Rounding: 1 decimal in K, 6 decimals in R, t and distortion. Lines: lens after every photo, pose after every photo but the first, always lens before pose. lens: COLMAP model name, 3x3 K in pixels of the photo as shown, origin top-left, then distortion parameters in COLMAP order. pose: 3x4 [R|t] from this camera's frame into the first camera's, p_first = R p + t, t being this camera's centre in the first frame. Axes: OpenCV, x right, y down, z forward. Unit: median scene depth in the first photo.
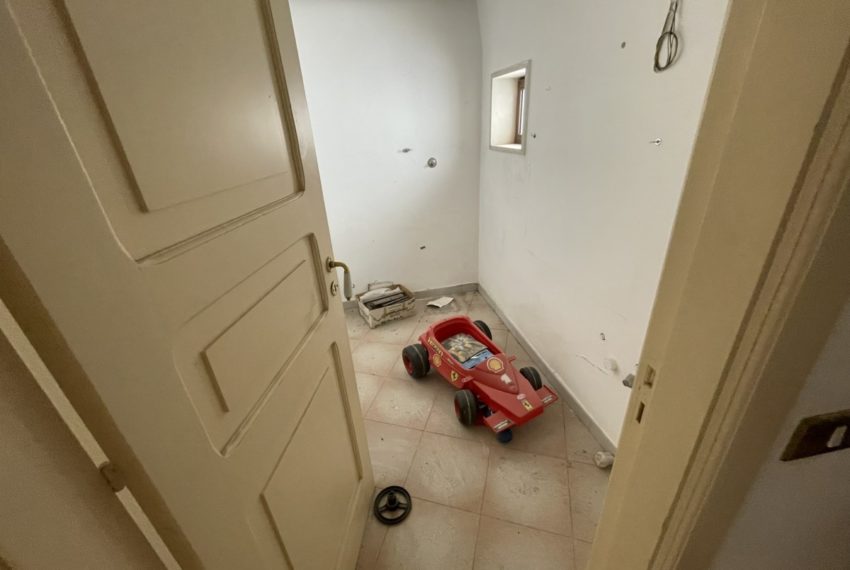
lens RADIAL K [[340.5, 0, 427.8], [0, 340.5, 281.9], [0, 0, 1]] dist [0.000419, 0.000096]
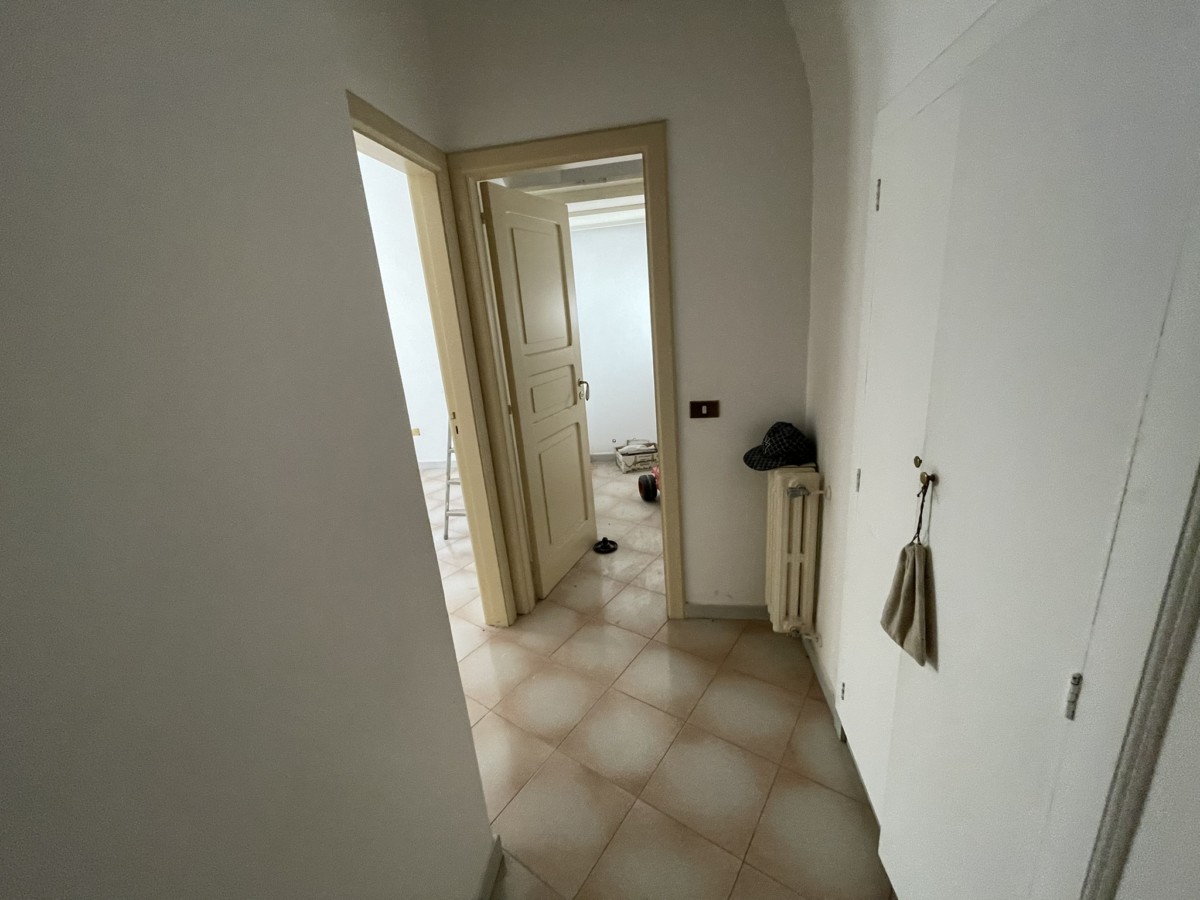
lens RADIAL K [[484.4, 0, 600.6], [0, 484.4, 448.9], [0, 0, 1]] dist [0.002342, 0.000100]
pose [[0.941527, 0.074972, -0.328491, 0.307524], [-0.115388, 0.987724, -0.105297, 0.241558], [0.316564, 0.137044, 0.938619, -0.617913]]
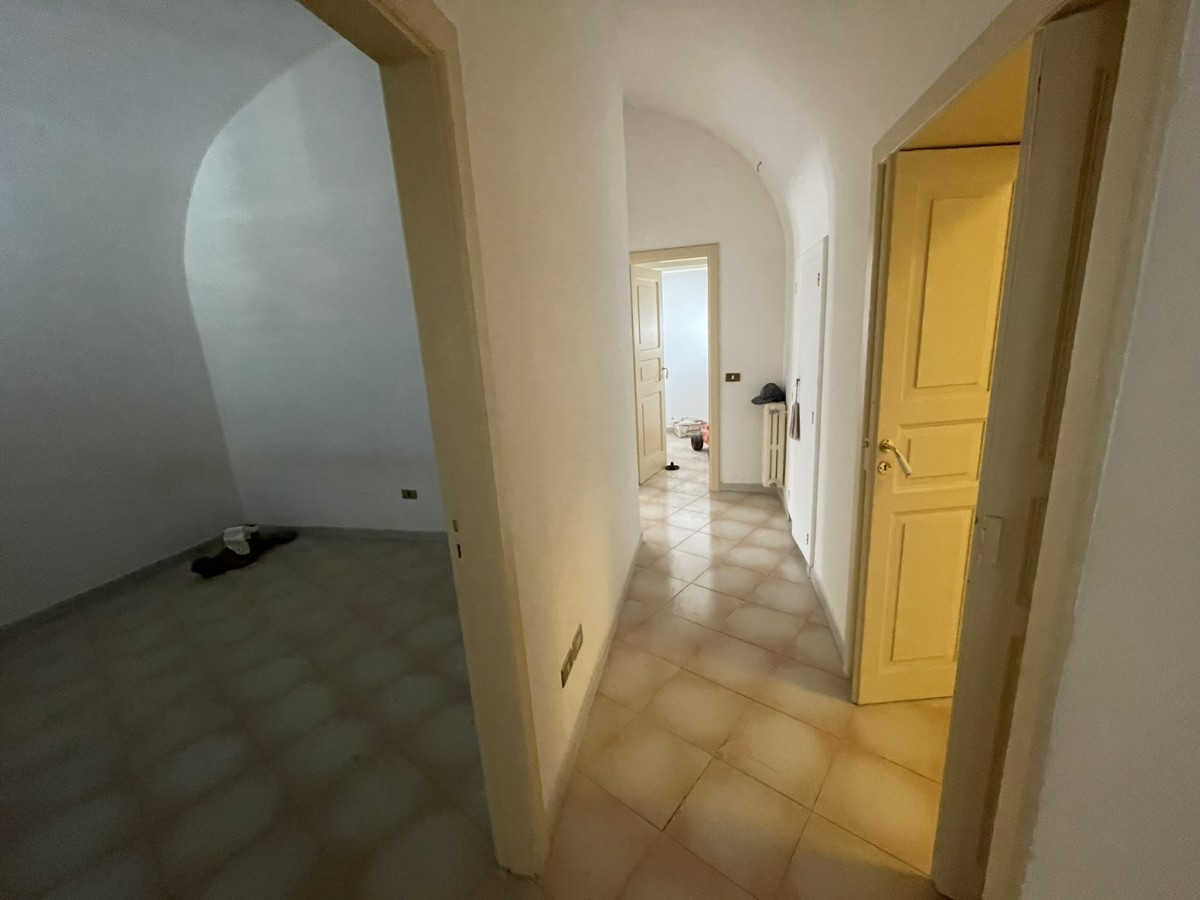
lens RADIAL K [[484.4, 0, 598.7], [0, 484.4, 447.5], [0, 0, 1]] dist [0.002342, 0.000100]
pose [[0.908842, 0.099464, -0.405110, 0.471801], [-0.167347, 0.976518, -0.135676, 0.593393], [0.382102, 0.191102, 0.904145, -1.402236]]
